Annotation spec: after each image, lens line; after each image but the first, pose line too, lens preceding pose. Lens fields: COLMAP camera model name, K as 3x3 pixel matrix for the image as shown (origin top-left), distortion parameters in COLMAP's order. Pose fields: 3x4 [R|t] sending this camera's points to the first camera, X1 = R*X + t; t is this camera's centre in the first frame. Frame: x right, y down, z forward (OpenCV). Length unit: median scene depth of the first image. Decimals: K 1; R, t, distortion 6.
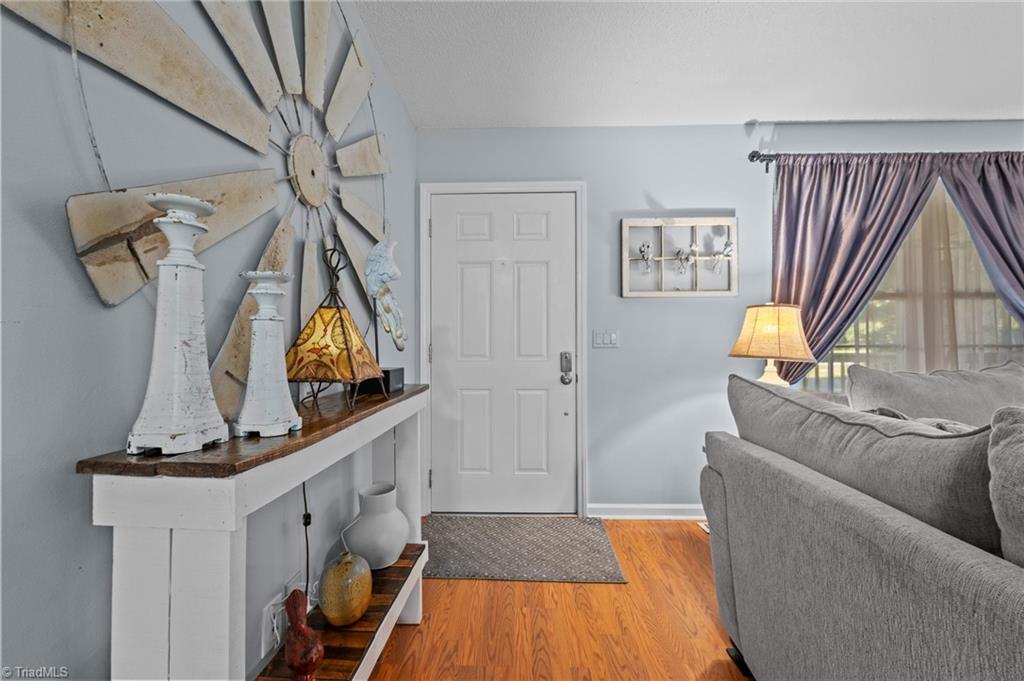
lens RADIAL K [[421.0, 0, 508.2], [0, 421.0, 333.2], [0, 0, 1]] dist [0.002459, -0.002596]
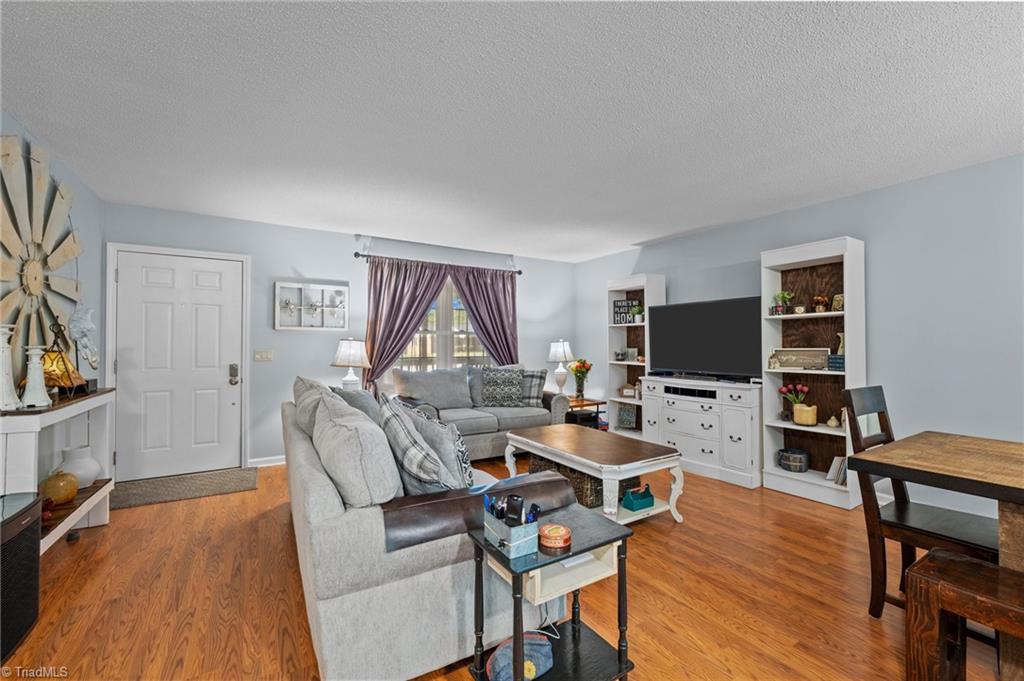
lens RADIAL K [[421.0, 0, 510.9], [0, 421.0, 338.3], [0, 0, 1]] dist [0.002459, -0.002596]
pose [[0.838132, 0.012532, 0.545323, 0.152170], [-0.019584, 0.999783, 0.007124, -0.084229], [-0.545116, -0.016650, 0.838196, -0.892441]]
